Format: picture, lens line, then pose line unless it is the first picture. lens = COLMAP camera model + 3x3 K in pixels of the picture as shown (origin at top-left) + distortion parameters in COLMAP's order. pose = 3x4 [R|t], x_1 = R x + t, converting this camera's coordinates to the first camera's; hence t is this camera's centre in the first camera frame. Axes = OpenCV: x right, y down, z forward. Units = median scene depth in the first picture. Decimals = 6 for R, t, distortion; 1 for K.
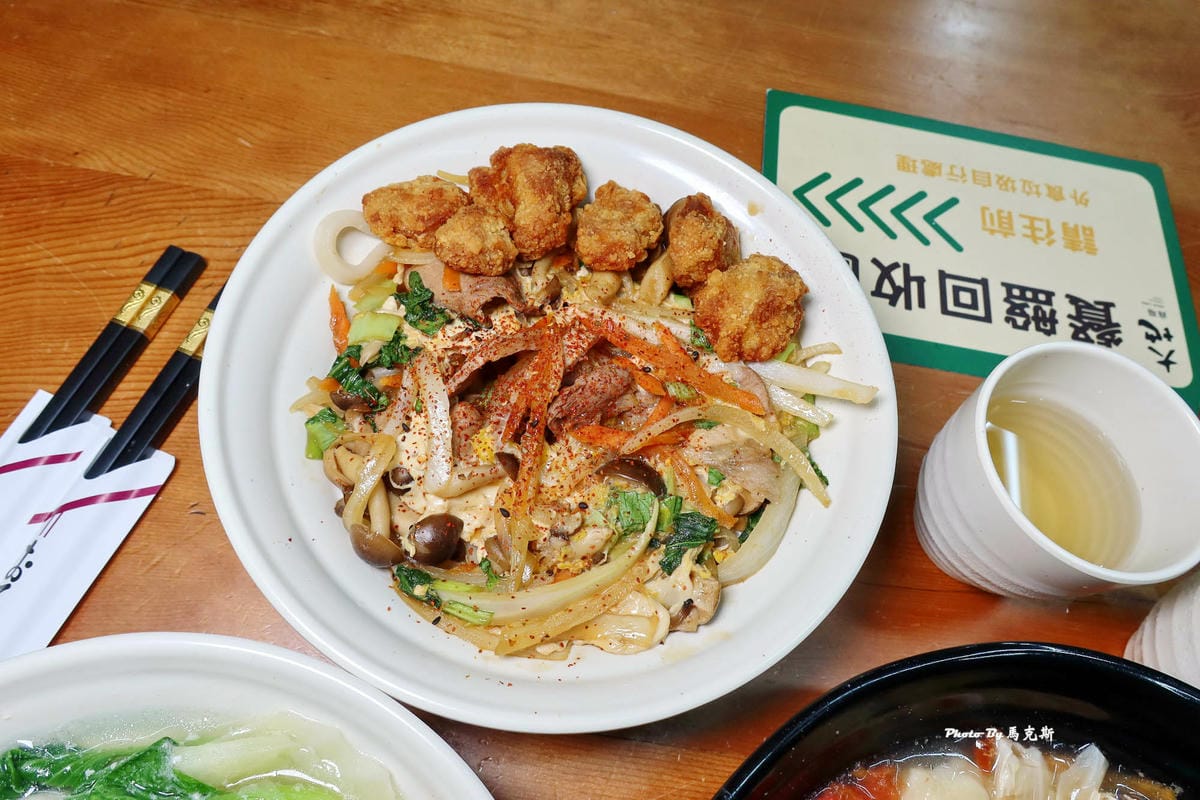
lens RADIAL K [[795.2, 0, 597.0], [0, 795.2, 404.4], [0, 0, 1]] dist [-0.012211, -0.009579]
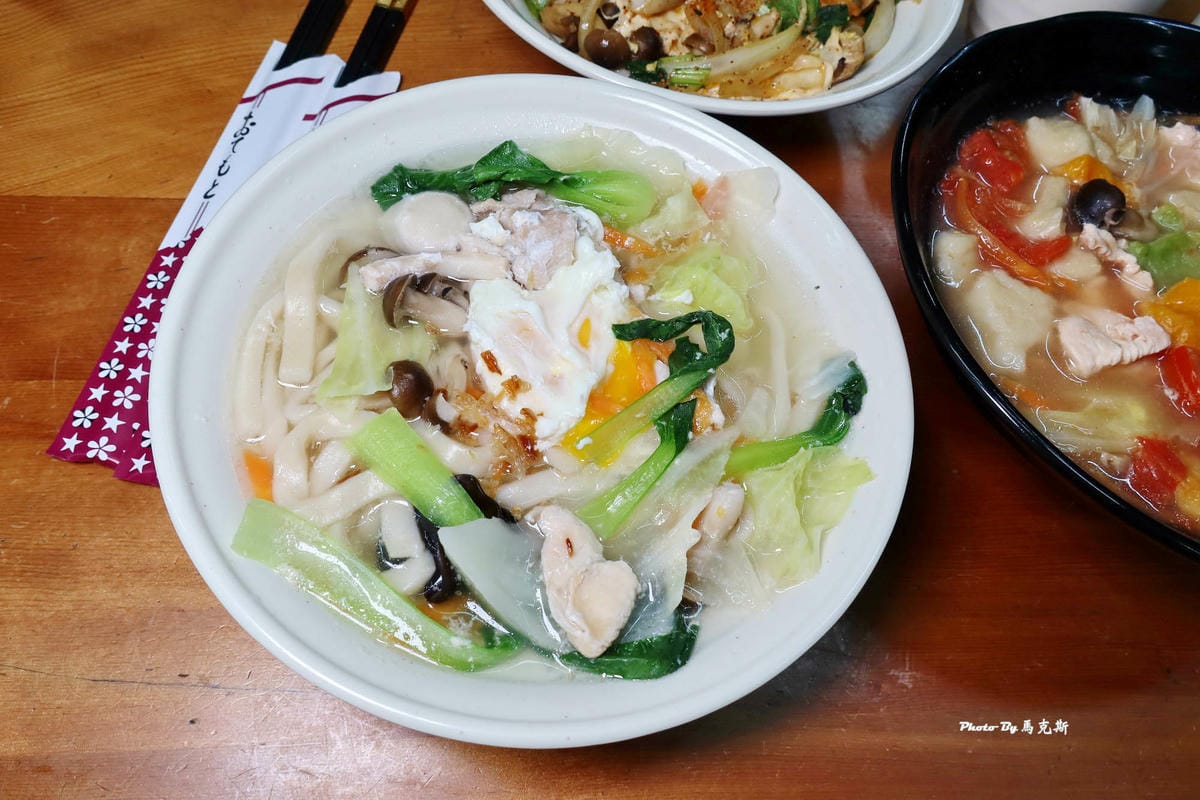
lens RADIAL K [[795.2, 0, 597.3], [0, 795.2, 405.8], [0, 0, 1]] dist [-0.012211, -0.009579]
pose [[0.983444, -0.167179, 0.069928, -0.412652], [0.166943, 0.985923, 0.009242, 0.634807], [-0.070488, 0.002585, 0.997509, -0.262059]]
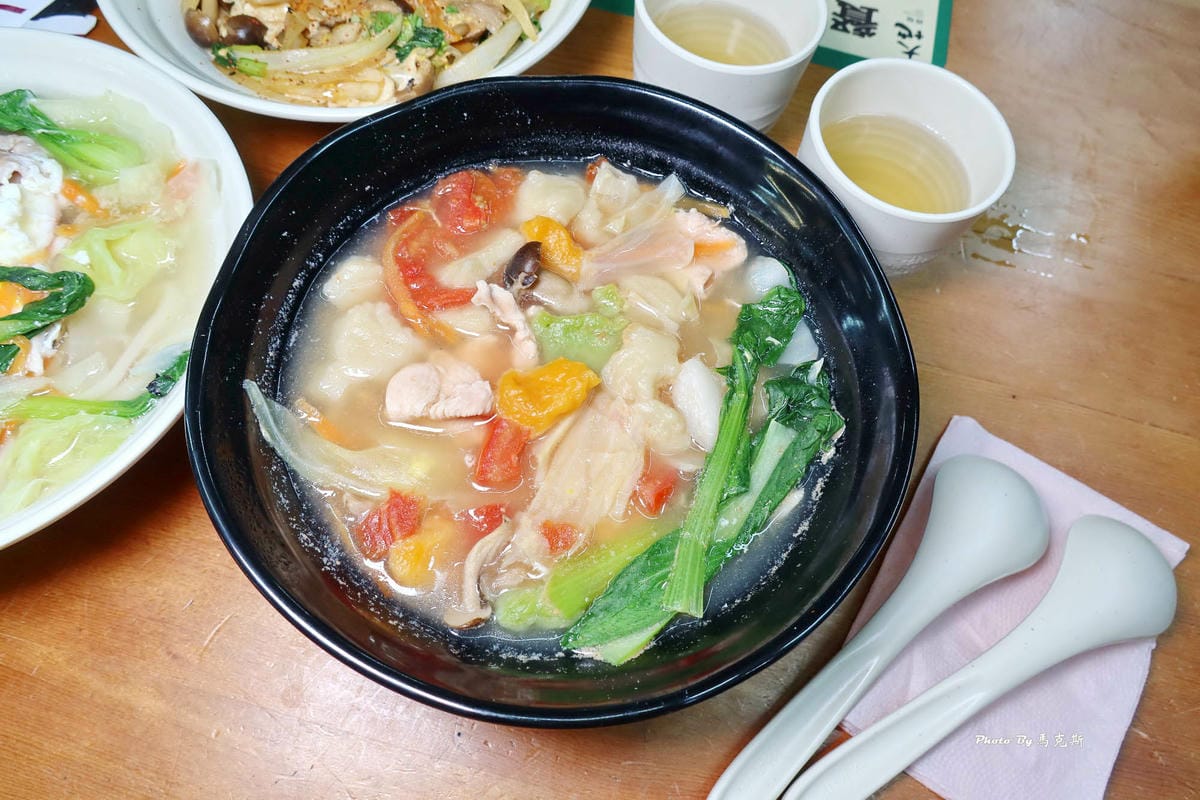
lens RADIAL K [[795.2, 0, 600.6], [0, 795.2, 398.9], [0, 0, 1]] dist [-0.012211, -0.009579]
pose [[0.993184, 0.090108, -0.073939, 0.507638], [-0.089494, 0.995920, 0.011584, 0.644811], [0.074681, -0.004888, 0.997196, -0.303729]]
